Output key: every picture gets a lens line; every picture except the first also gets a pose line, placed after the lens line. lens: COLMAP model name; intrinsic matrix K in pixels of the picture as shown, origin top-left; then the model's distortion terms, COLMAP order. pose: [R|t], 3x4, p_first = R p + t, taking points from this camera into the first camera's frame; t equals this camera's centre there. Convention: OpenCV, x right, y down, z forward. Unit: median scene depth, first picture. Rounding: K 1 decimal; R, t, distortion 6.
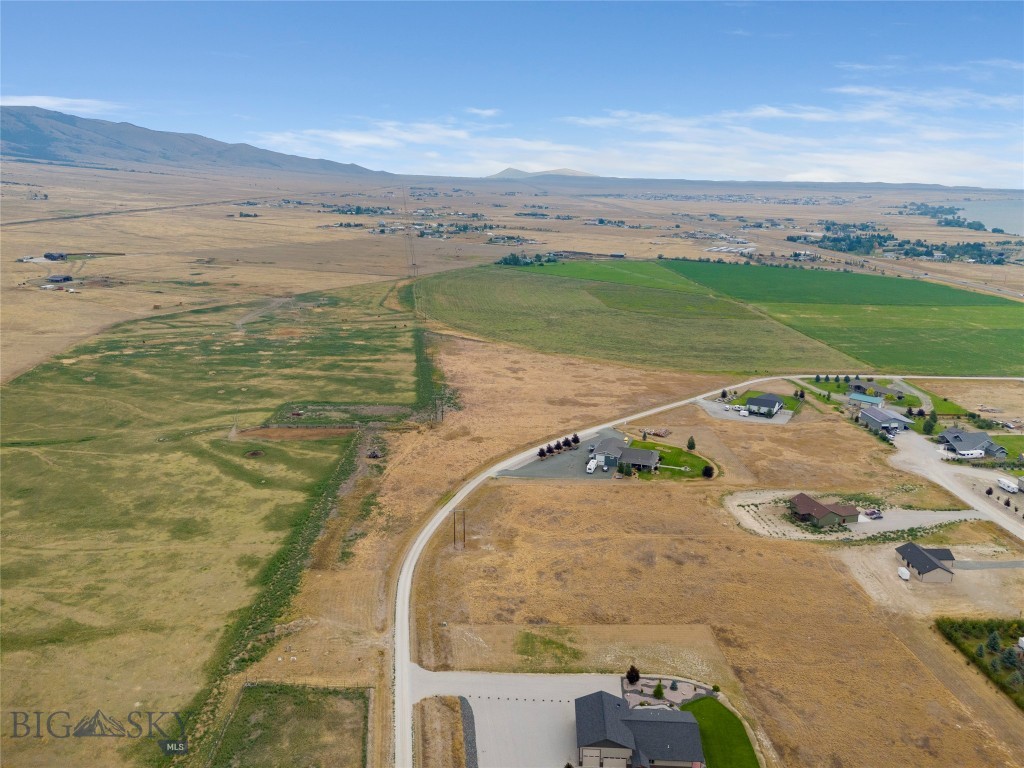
lens RADIAL K [[753.6, 0, 514.2], [0, 753.6, 380.7], [0, 0, 1]] dist [0.074666, -0.068235]
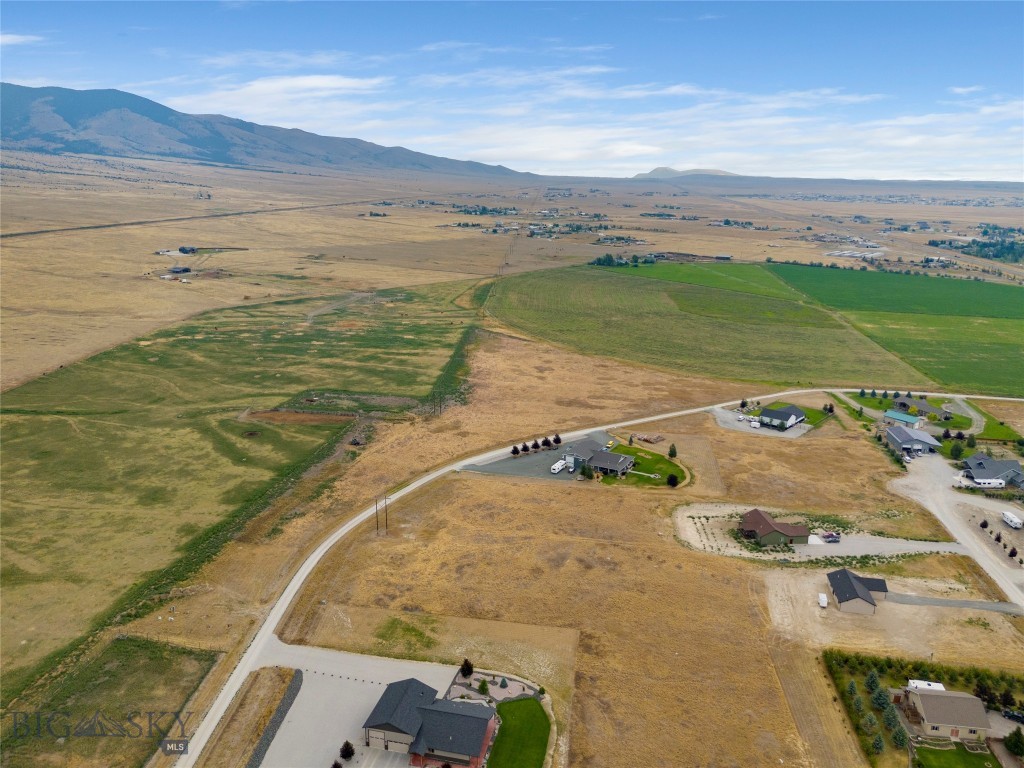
lens RADIAL K [[753.6, 0, 514.2], [0, 753.6, 380.7], [0, 0, 1]] dist [0.074666, -0.068235]
pose [[0.981977, 0.048095, -0.182777, 0.215235], [-0.048213, 0.998830, 0.003804, -0.001384], [0.182746, 0.005076, 0.983147, 0.008461]]
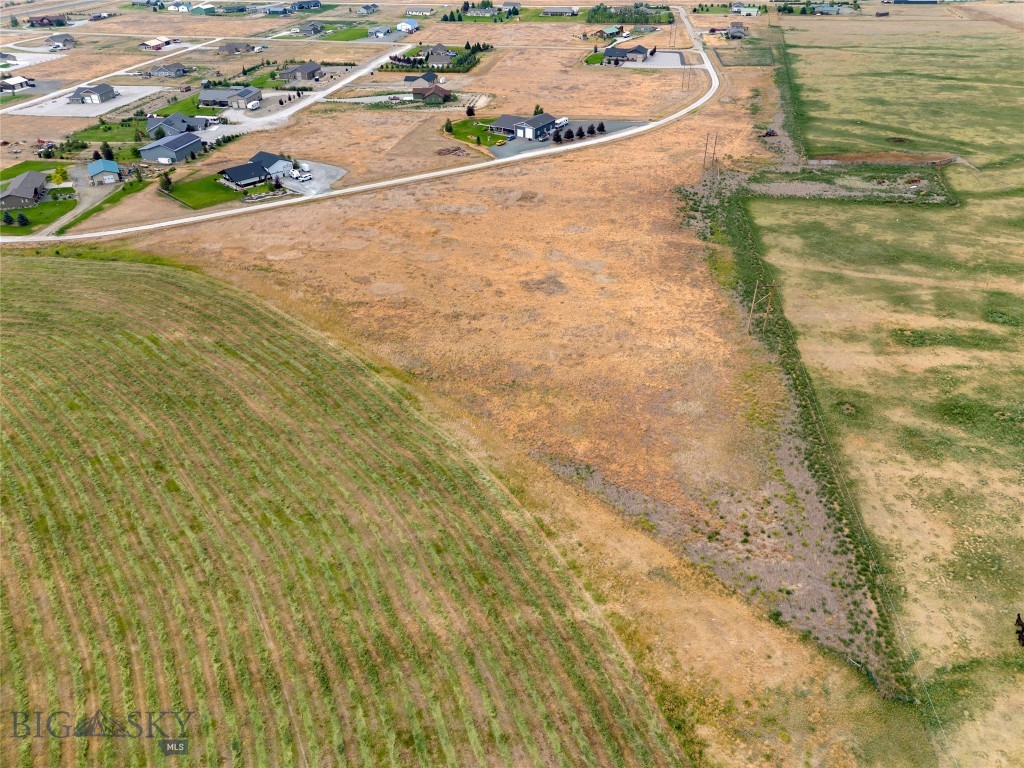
lens RADIAL K [[753.6, 0, 514.2], [0, 753.6, 380.7], [0, 0, 1]] dist [0.074666, -0.068235]
pose [[-0.965152, -0.139839, 0.221196, -0.126448], [0.072048, 0.670594, 0.738317, -0.447166], [-0.251578, 0.728525, -0.637150, 1.942113]]
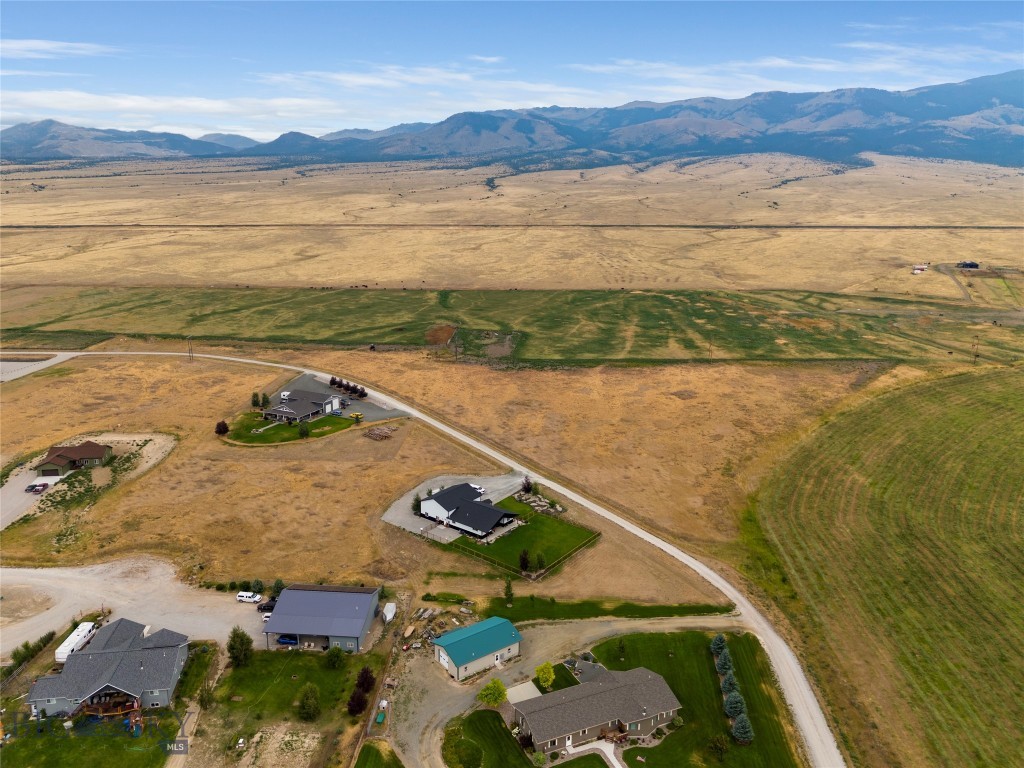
lens RADIAL K [[761.0, 0, 513.4], [0, 761.0, 386.6], [0, 0, 1]] dist [0.074484, -0.072595]
pose [[-0.124641, 0.254326, -0.959053, 1.015449], [-0.267541, 0.922174, 0.279316, -0.256876], [0.955451, 0.291400, -0.046898, 1.286758]]
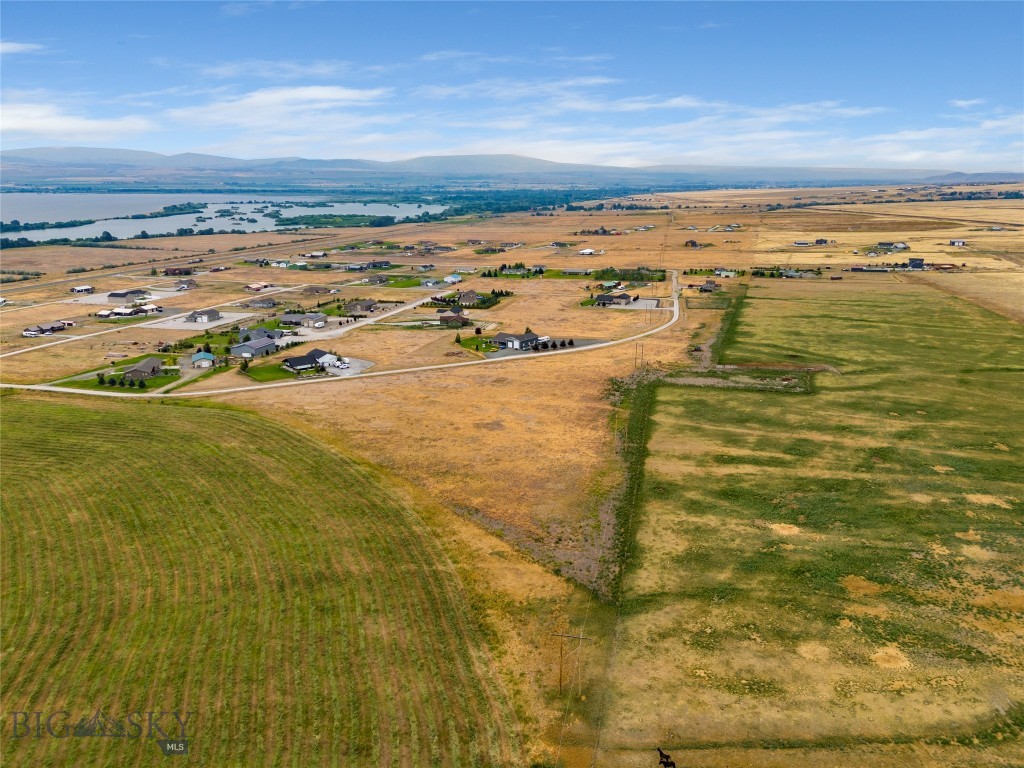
lens RADIAL K [[753.6, 0, 514.2], [0, 753.6, 380.7], [0, 0, 1]] dist [0.074666, -0.068235]
pose [[-0.939168, -0.093678, 0.330437, -0.322686], [0.083717, 0.870631, 0.484761, -0.511943], [-0.333100, 0.482935, -0.809826, 2.168908]]
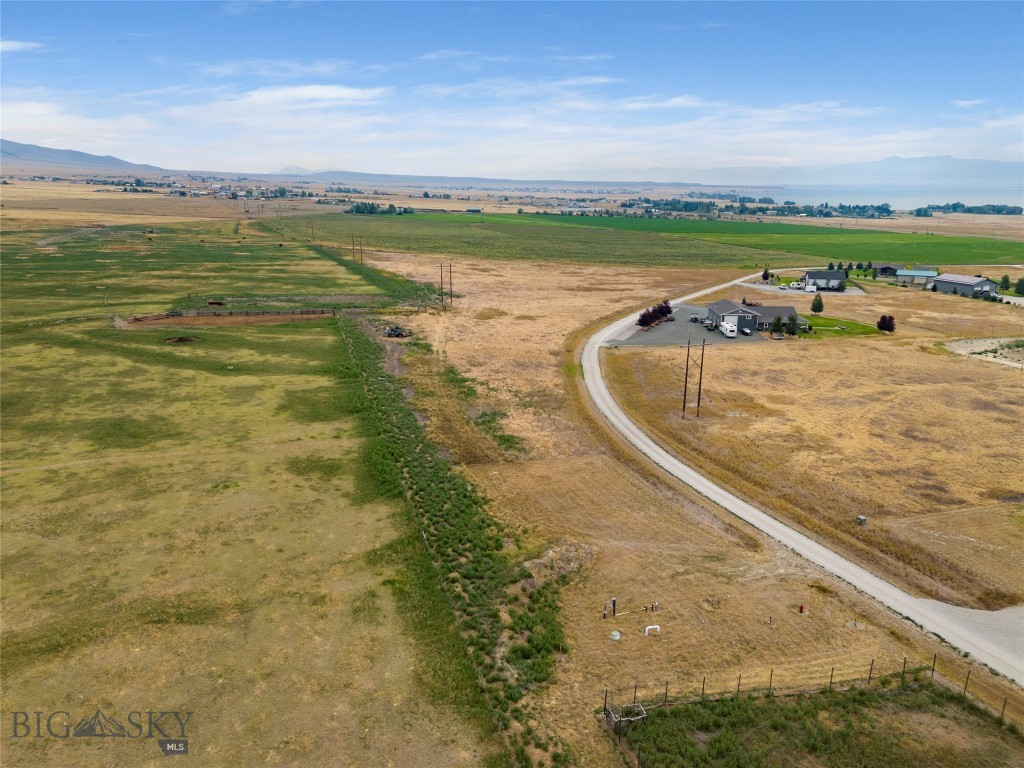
lens RADIAL K [[749.7, 0, 514.1], [0, 749.7, 406.6], [0, 0, 1]] dist [0.062226, -0.054426]
pose [[0.962838, -0.075249, 0.259387, -0.251248], [0.067794, 0.996991, 0.037582, 0.139183], [-0.261434, -0.018601, 0.965042, 0.388669]]
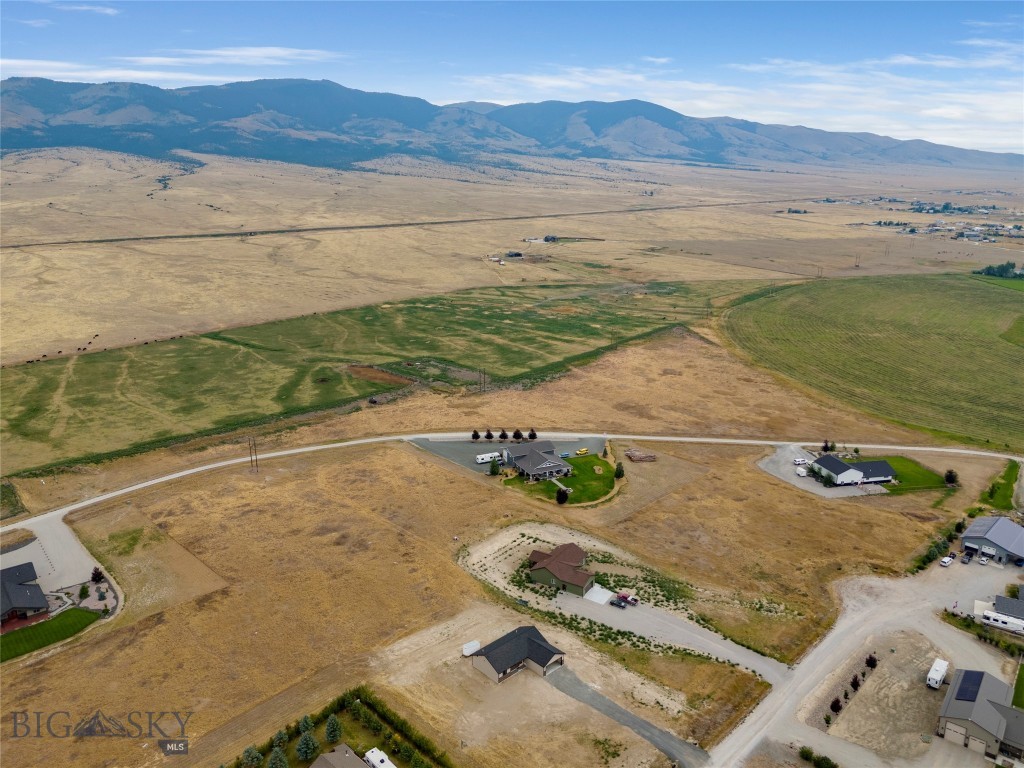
lens RADIAL K [[753.6, 0, 514.2], [0, 753.6, 380.7], [0, 0, 1]] dist [0.074666, -0.068235]
pose [[0.681750, 0.185899, -0.707572, 0.750440], [-0.186363, 0.979399, 0.077754, -0.058986], [0.707450, 0.078856, 0.702350, 0.342301]]
